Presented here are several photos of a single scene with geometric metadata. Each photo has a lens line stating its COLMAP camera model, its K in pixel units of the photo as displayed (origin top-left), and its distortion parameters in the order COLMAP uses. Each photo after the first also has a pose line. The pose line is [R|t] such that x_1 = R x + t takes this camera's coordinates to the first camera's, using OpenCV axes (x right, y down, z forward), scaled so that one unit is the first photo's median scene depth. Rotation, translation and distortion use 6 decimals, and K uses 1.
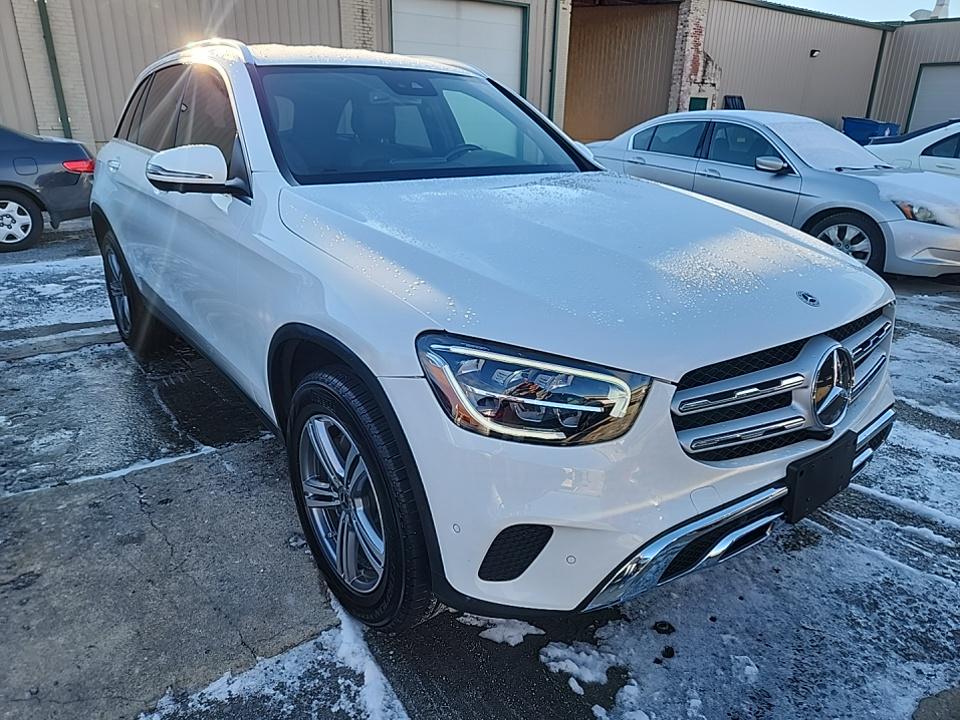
lens RADIAL K [[618.7, 0, 482.9], [0, 618.7, 359.1], [0, 0, 1]] dist [0.060002, -0.044824]
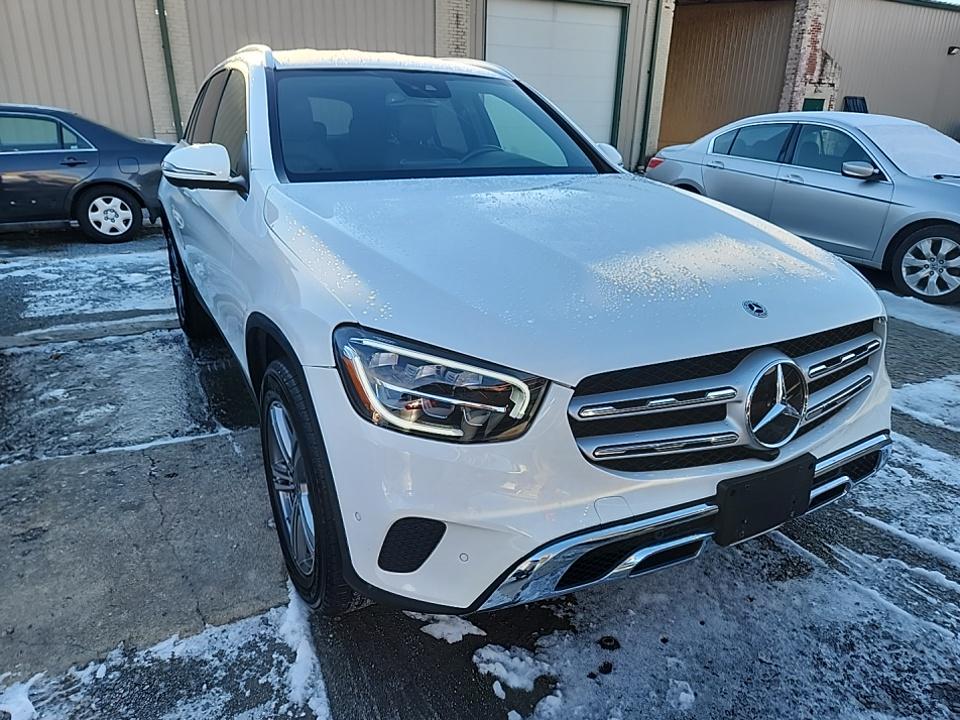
lens RADIAL K [[624.2, 0, 479.2], [0, 624.2, 363.5], [0, 0, 1]] dist [0.056618, -0.042872]
pose [[0.988293, 0.054546, -0.142483, 0.193569], [-0.054799, 0.998495, 0.002156, 0.004804], [0.142386, 0.005677, 0.989795, 0.002183]]
